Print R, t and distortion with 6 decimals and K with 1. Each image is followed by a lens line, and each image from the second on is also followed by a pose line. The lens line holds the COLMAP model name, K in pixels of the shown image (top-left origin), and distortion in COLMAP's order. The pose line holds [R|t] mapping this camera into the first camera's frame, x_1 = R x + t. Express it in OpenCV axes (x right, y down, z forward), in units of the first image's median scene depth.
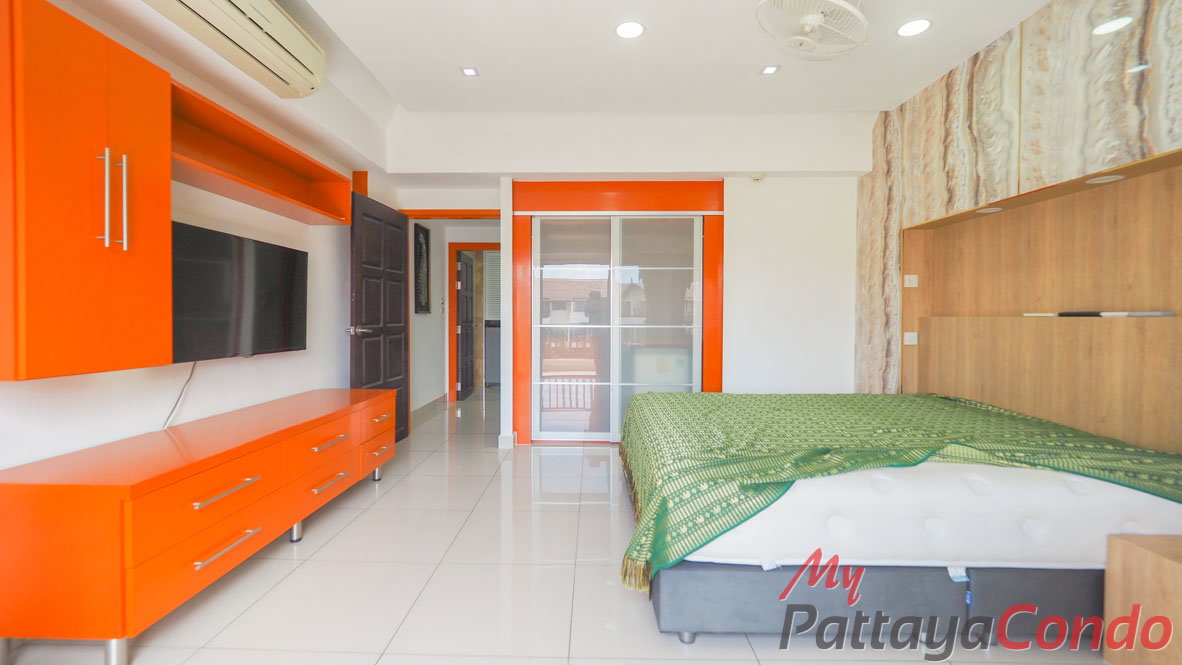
lens RADIAL K [[503.2, 0, 580.1], [0, 503.2, 328.8], [0, 0, 1]] dist [-0.001697, 0.000229]
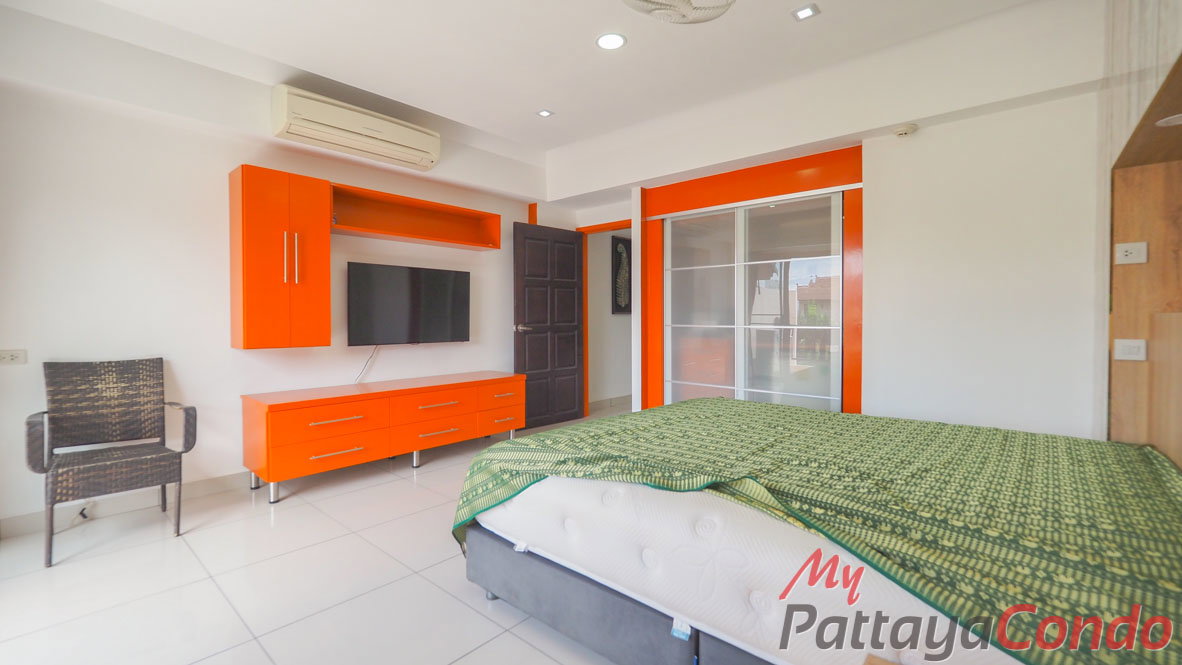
lens RADIAL K [[503.2, 0, 580.1], [0, 503.2, 328.8], [0, 0, 1]] dist [-0.001697, 0.000229]
pose [[0.756832, 0.009683, -0.653538, 0.512594], [-0.009326, 0.999948, 0.004017, -0.001618], [0.653543, 0.003055, 0.756883, 0.119318]]
